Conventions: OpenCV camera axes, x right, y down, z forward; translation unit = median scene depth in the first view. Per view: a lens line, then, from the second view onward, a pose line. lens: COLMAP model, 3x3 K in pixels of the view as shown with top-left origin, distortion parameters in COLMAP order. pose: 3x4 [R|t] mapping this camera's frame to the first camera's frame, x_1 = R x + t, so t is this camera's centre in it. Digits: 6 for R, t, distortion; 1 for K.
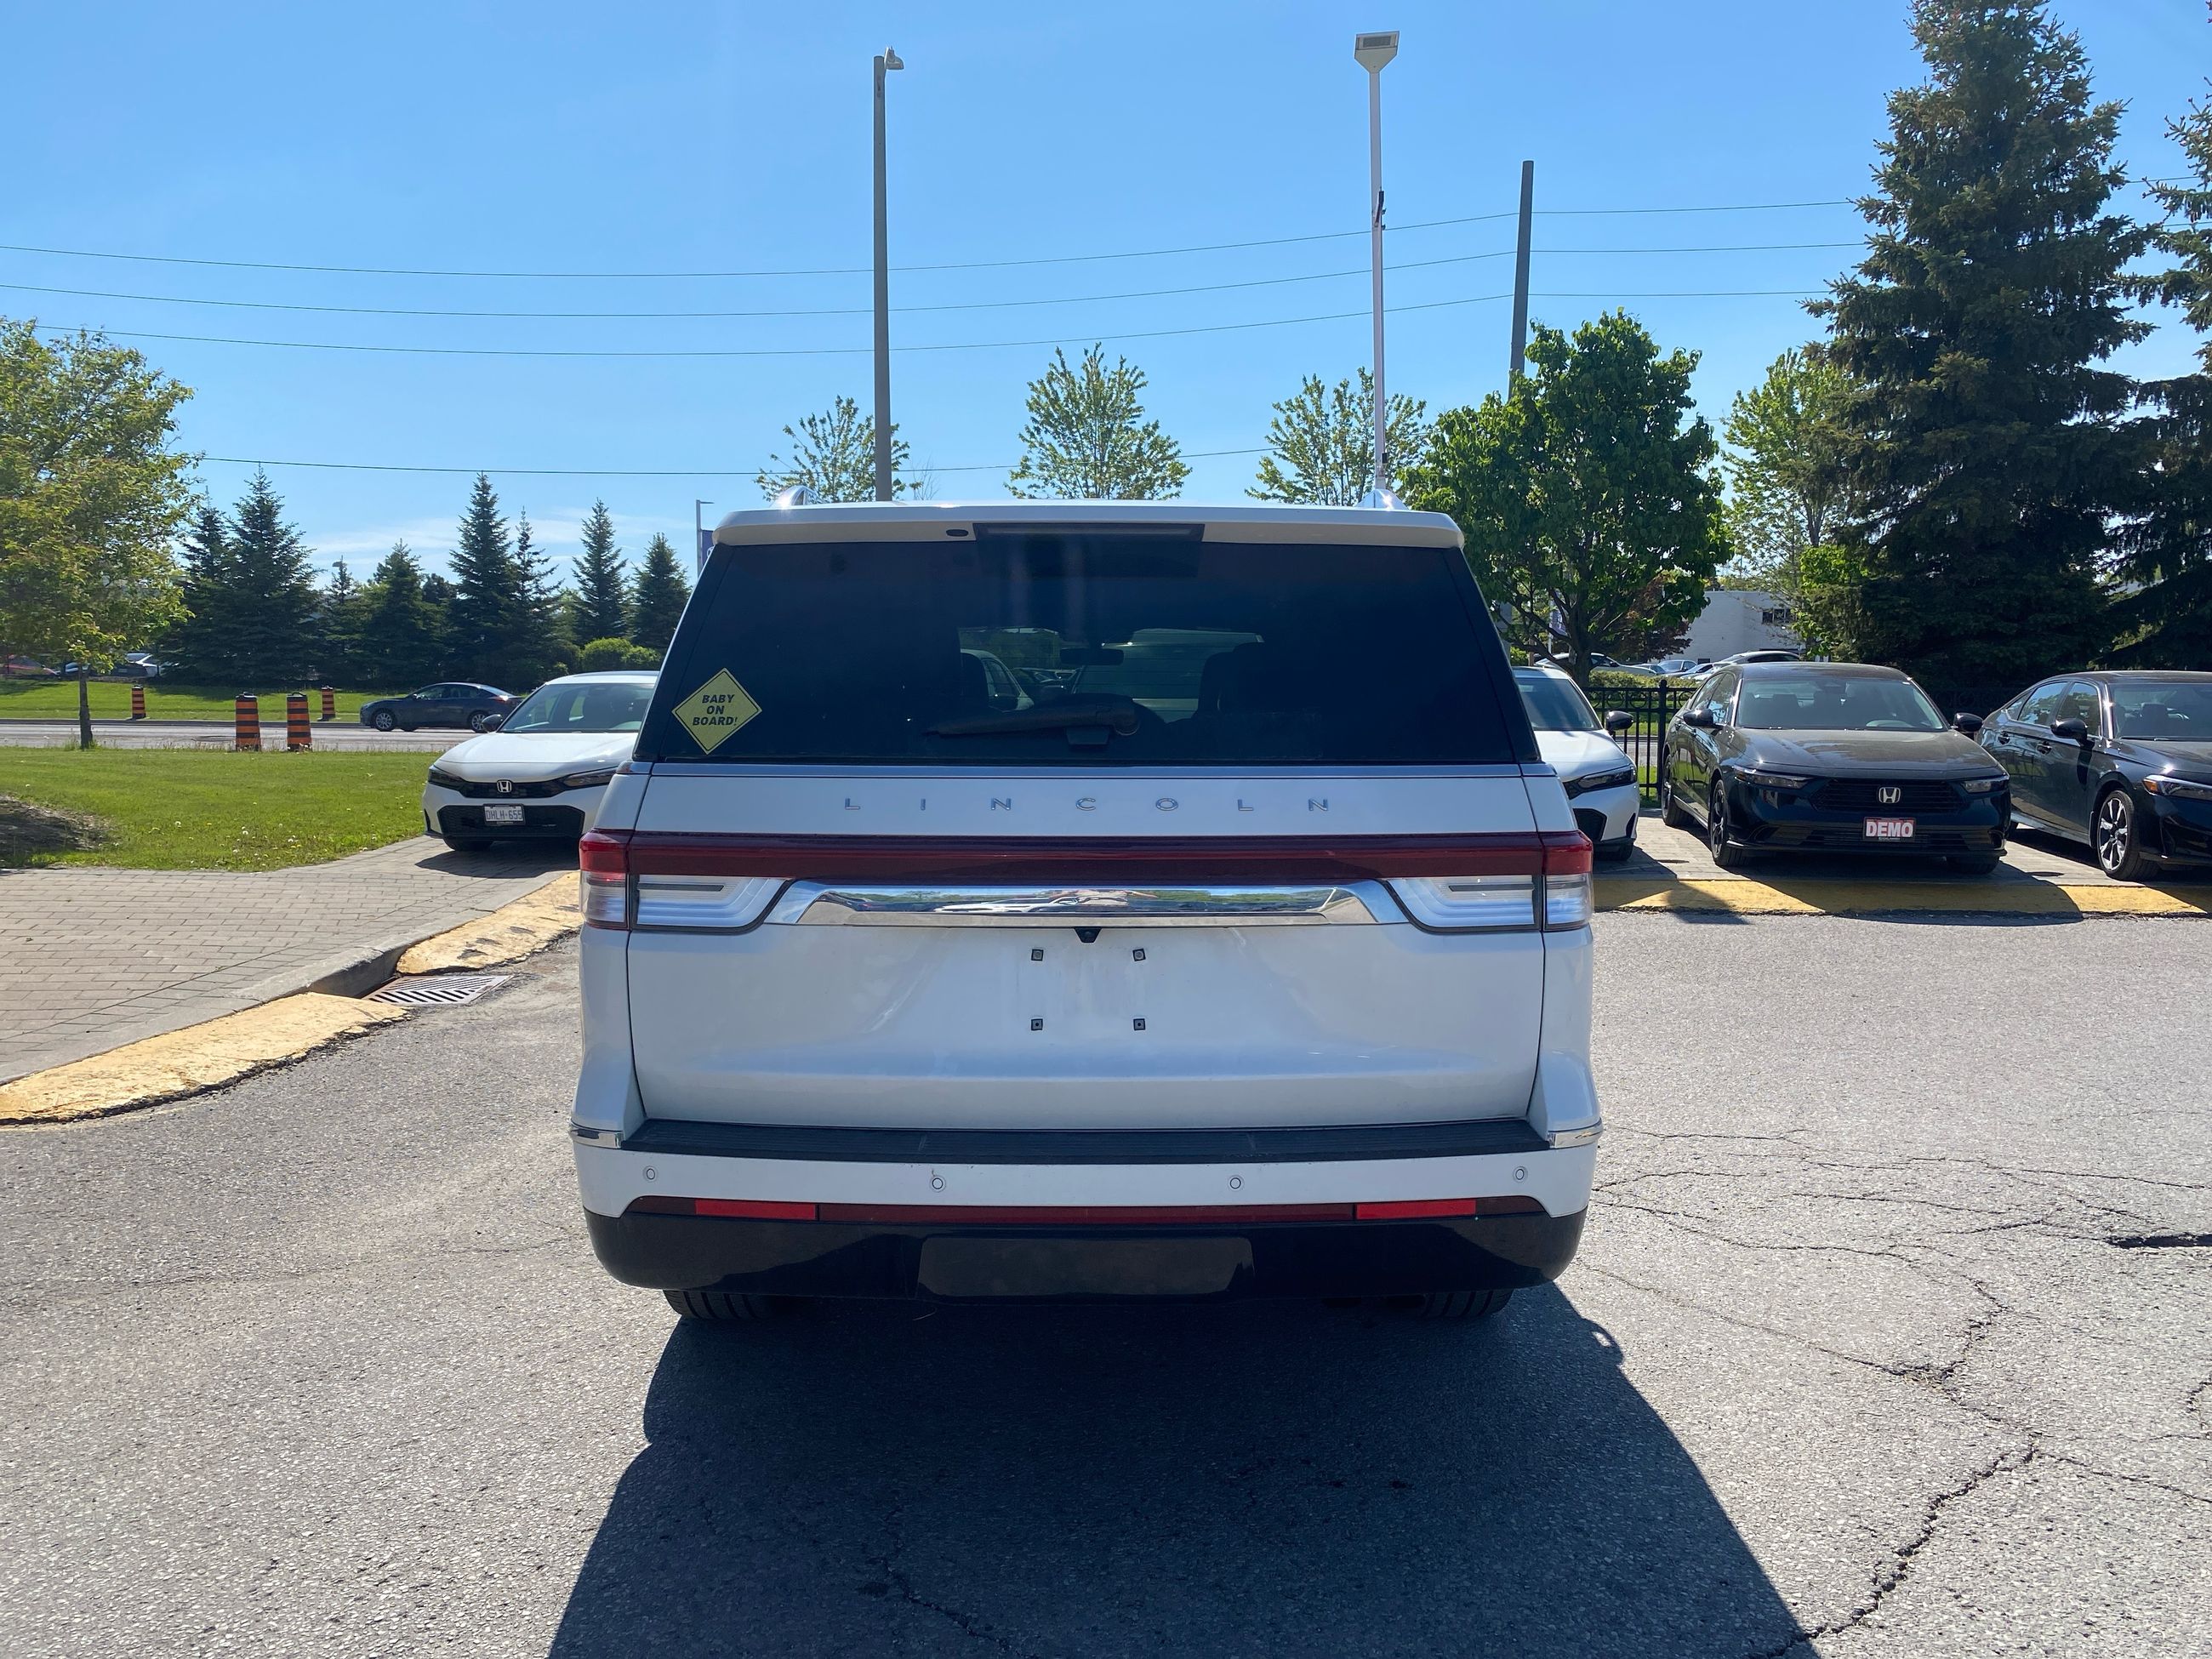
lens RADIAL K [[1784.4, 0, 1144.3], [0, 1784.4, 827.5], [0, 0, 1]] dist [0.030495, -0.022560]
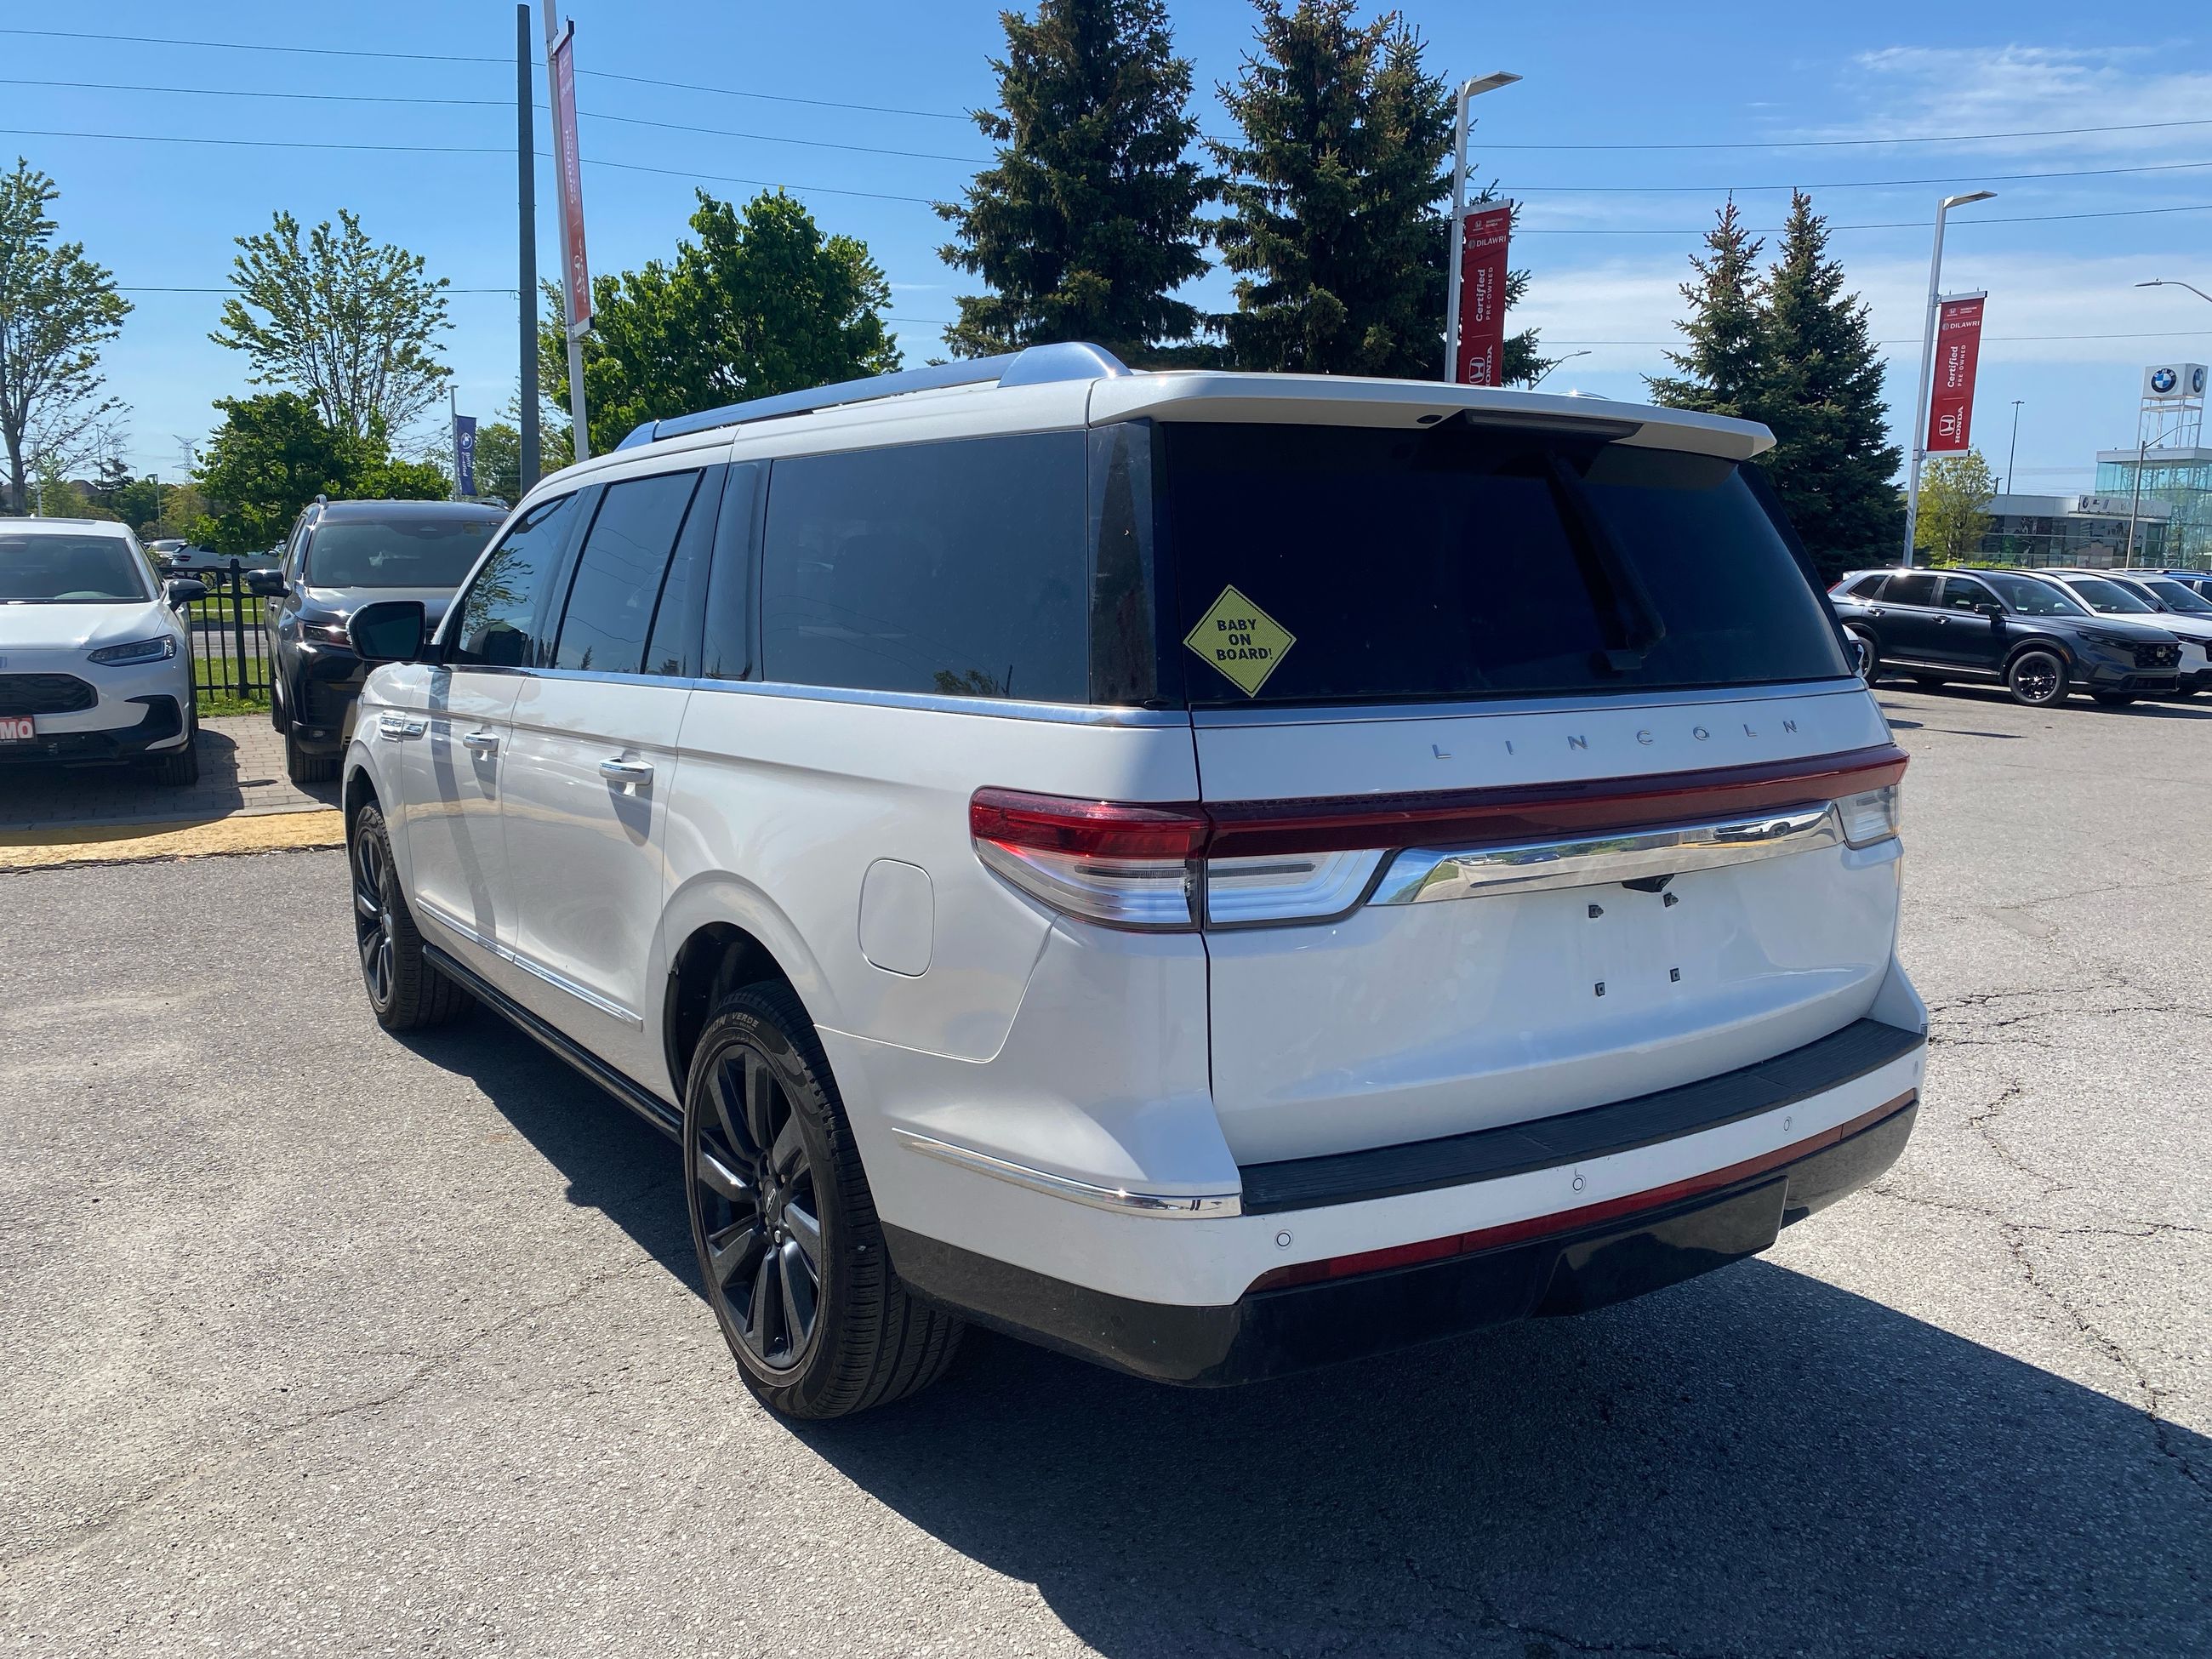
lens RADIAL K [[1750.1, 0, 1104.3], [0, 1750.1, 829.3], [0, 0, 1]] dist [0.033696, -0.029726]
pose [[0.820574, -0.078948, 0.566061, -0.165368], [0.039497, 0.995879, 0.081639, -0.010987], [-0.570174, -0.044633, 0.820311, 0.093322]]
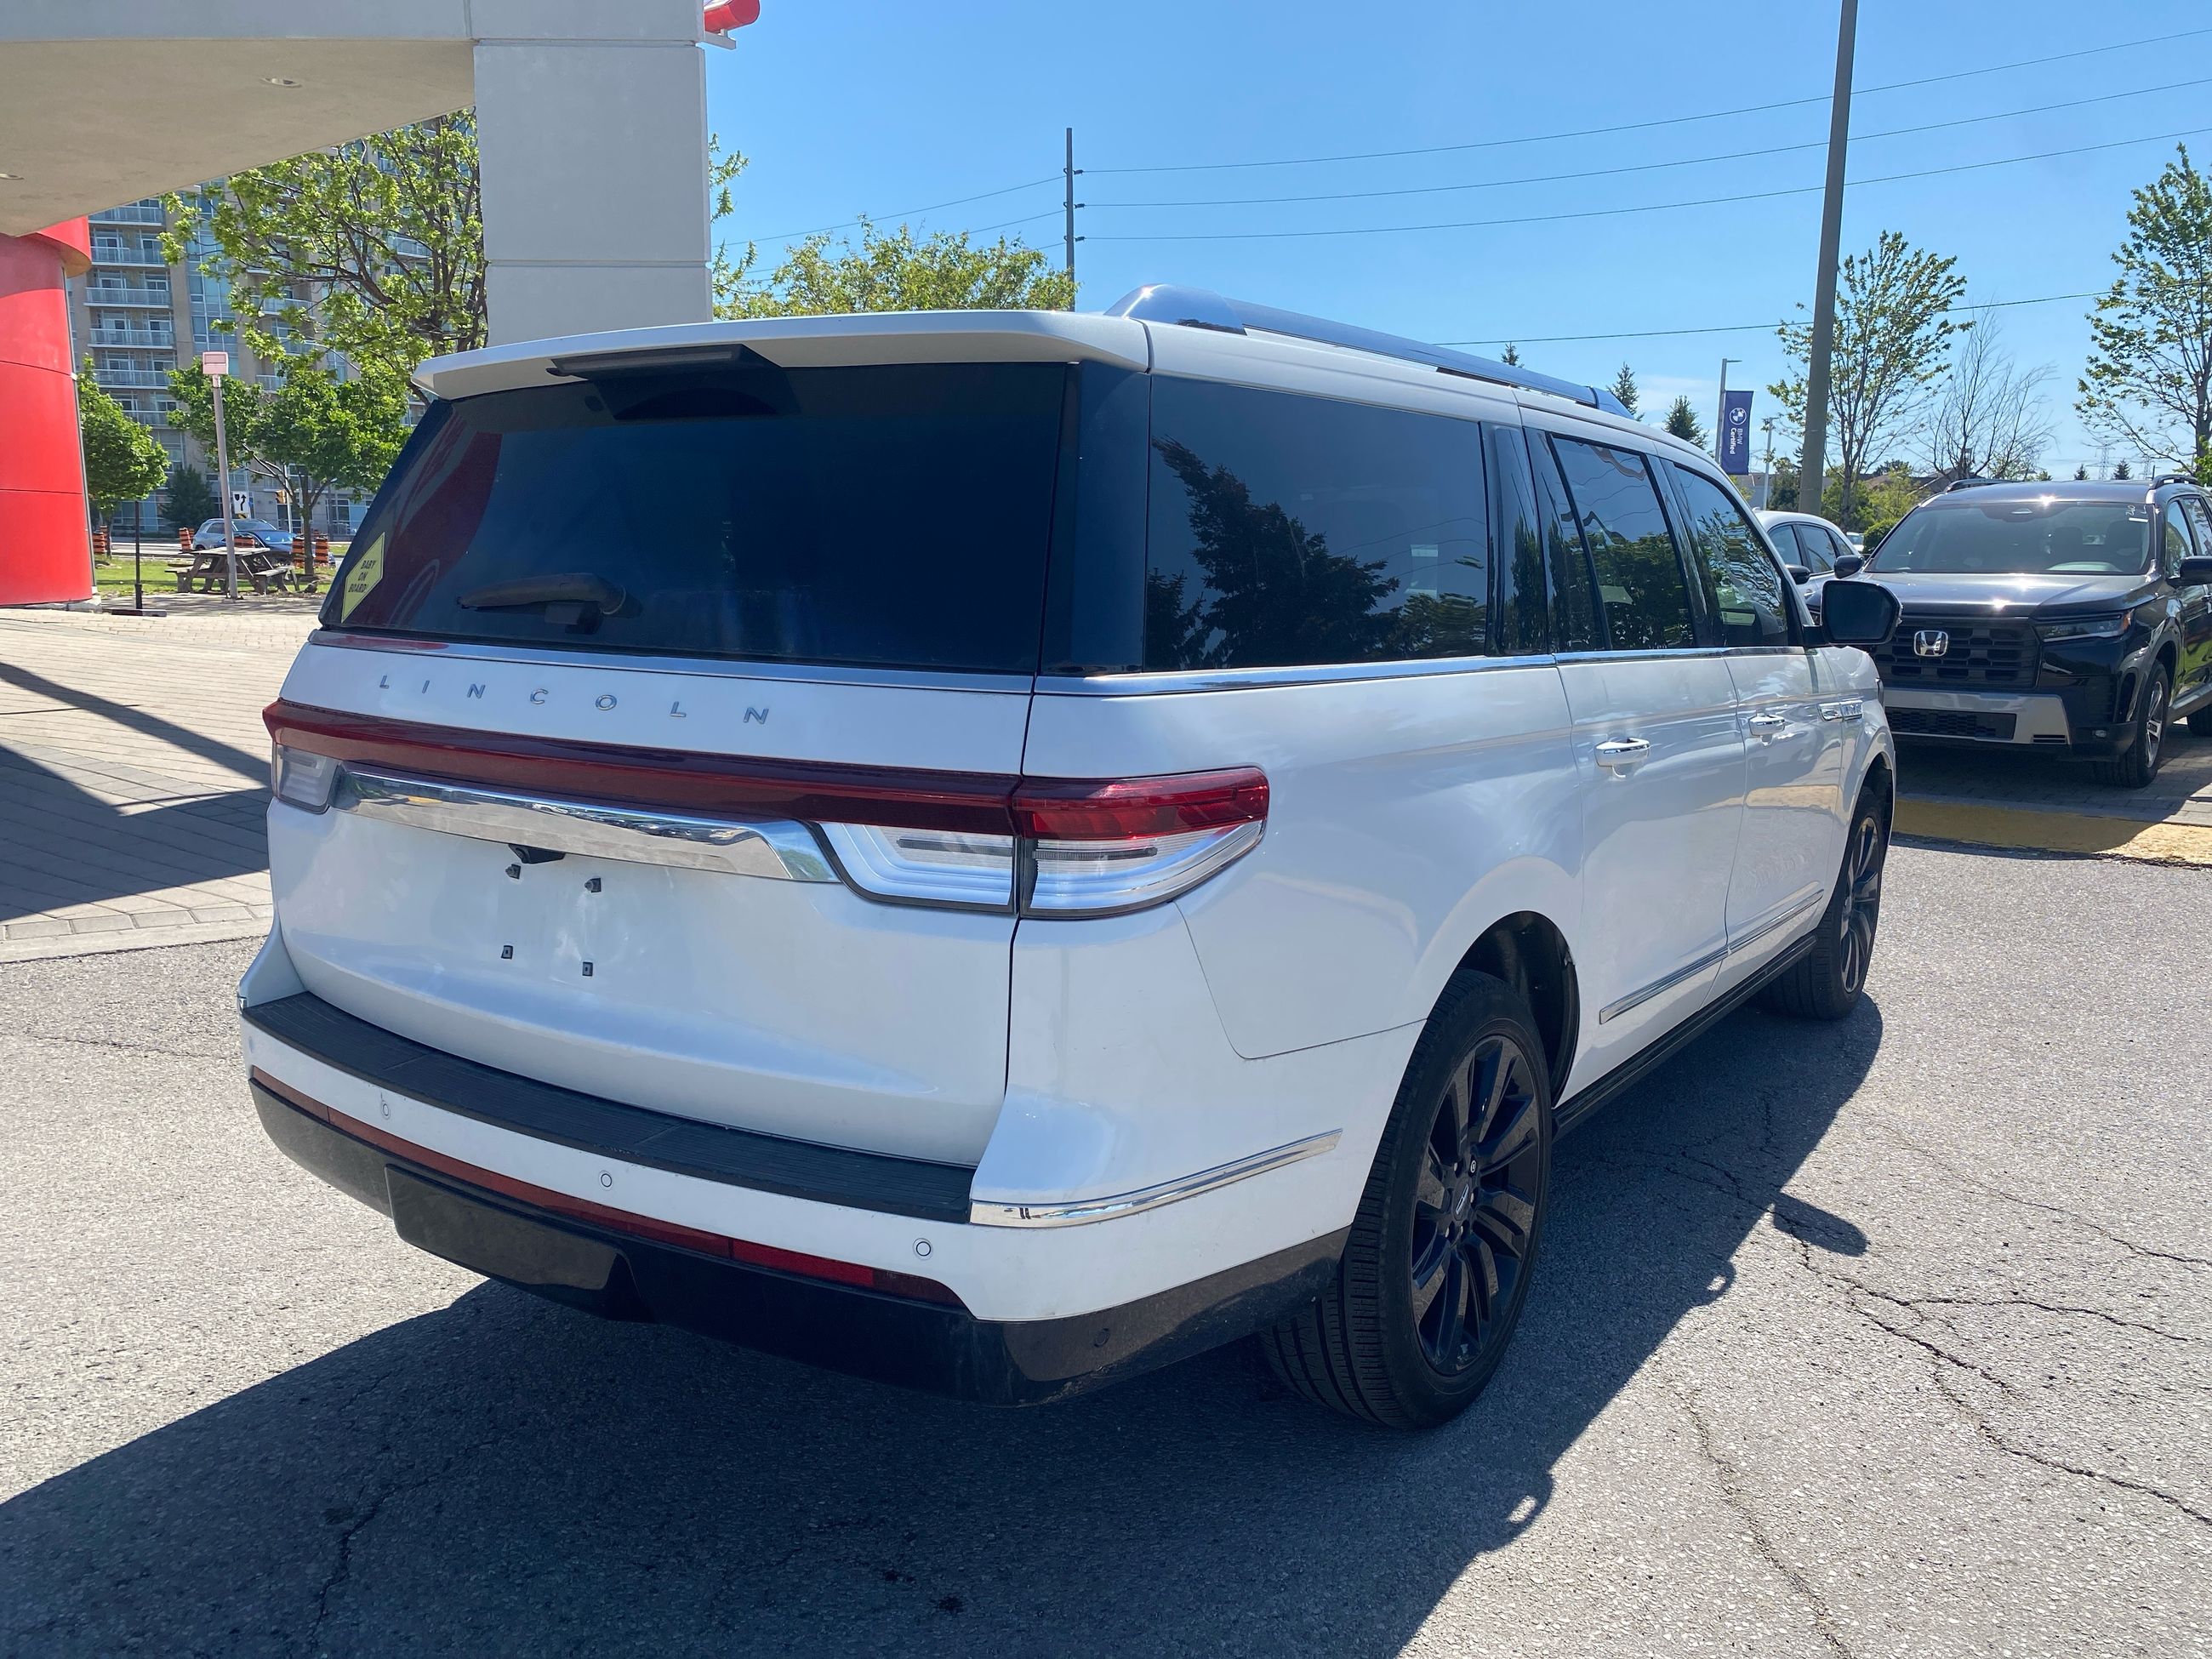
lens RADIAL K [[1750.1, 0, 1123.5], [0, 1750.1, 843.0], [0, 0, 1]] dist [0.033696, -0.029726]
pose [[0.808874, 0.104349, -0.578648, 0.147060], [-0.055972, 0.993322, 0.100886, -0.009478], [0.585312, -0.049216, 0.809313, 0.108978]]
